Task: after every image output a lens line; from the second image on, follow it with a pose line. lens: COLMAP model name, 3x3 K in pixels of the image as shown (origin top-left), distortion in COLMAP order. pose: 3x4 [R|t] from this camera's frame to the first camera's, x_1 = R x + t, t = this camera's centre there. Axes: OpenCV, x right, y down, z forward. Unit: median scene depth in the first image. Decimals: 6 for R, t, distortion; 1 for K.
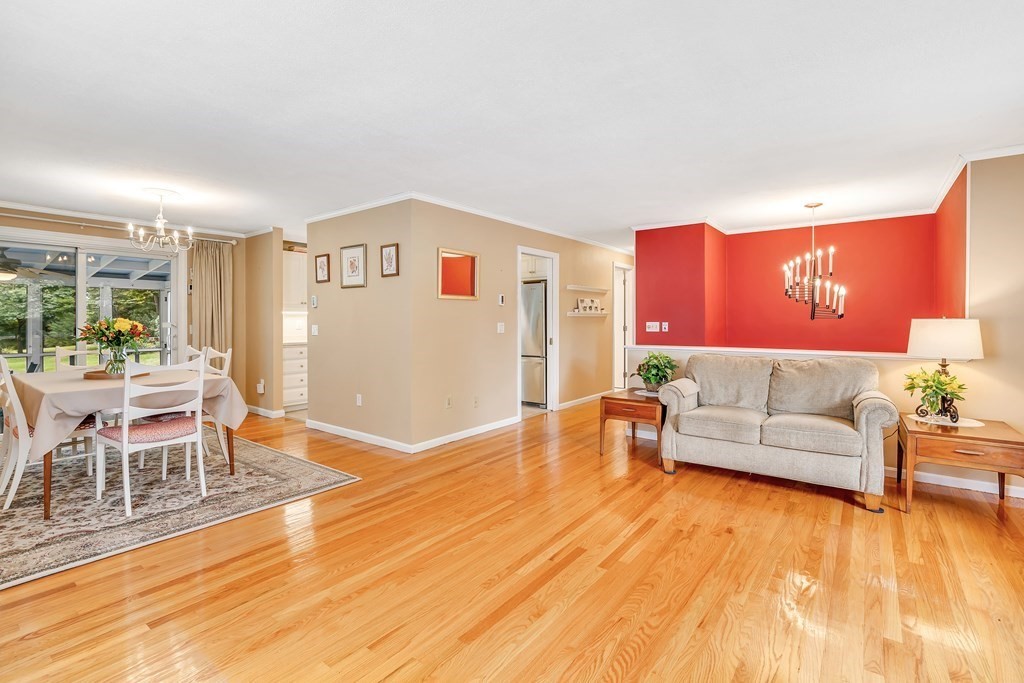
lens RADIAL K [[478.0, 0, 511.0], [0, 478.0, 322.8], [0, 0, 1]] dist [-0.003260, -0.000597]
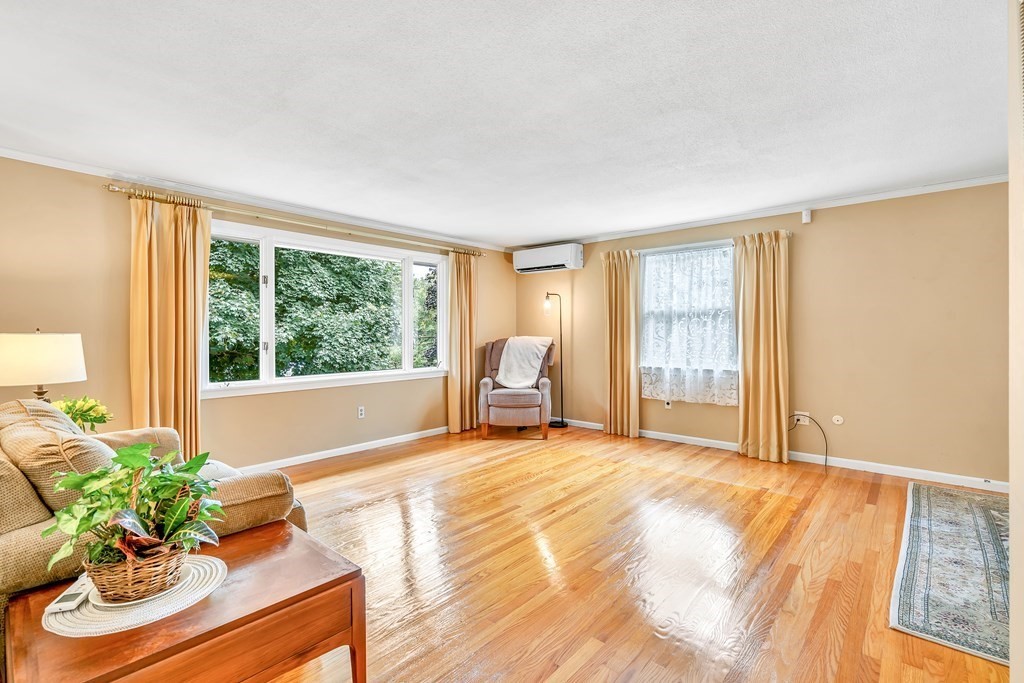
lens RADIAL K [[470.7, 0, 510.1], [0, 470.7, 332.3], [0, 0, 1]] dist [0.001477, 0.000540]
pose [[-0.998266, 0.006137, 0.058547, 0.091468], [0.006813, 0.999912, 0.011347, -0.016237], [-0.058472, 0.011726, -0.998220, 1.657191]]
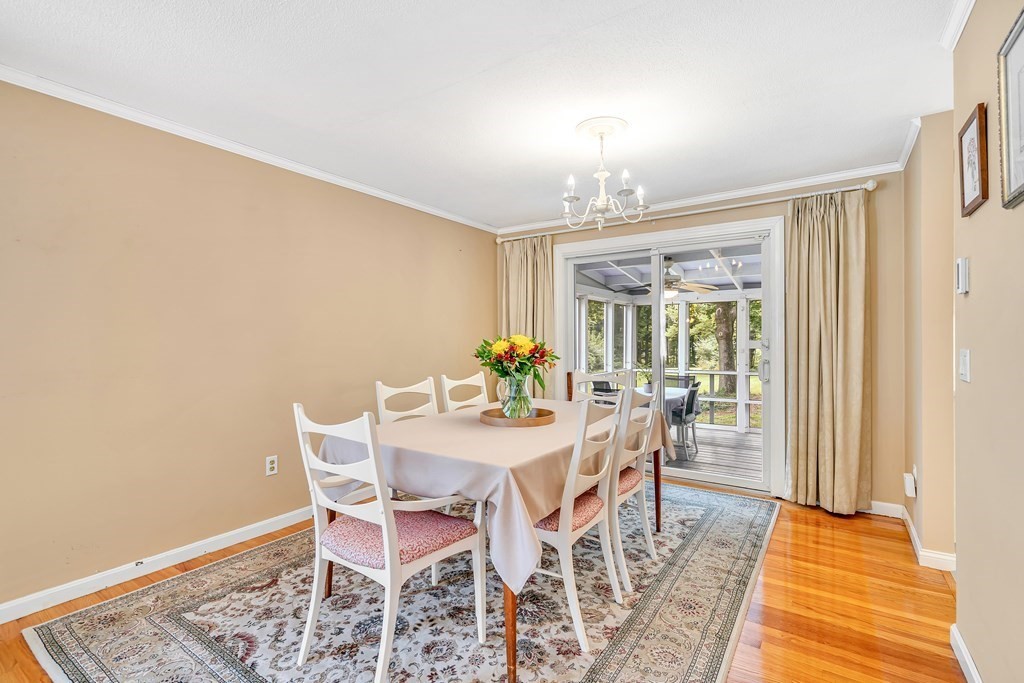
lens RADIAL K [[470.8, 0, 512.0], [0, 470.8, 341.5], [0, 0, 1]] dist [0.001241, 0.000641]
pose [[0.058549, 0.006744, -0.998262, -0.173187], [-0.003952, 0.999971, 0.006523, -0.003420], [0.998277, 0.003563, 0.058574, 1.061186]]
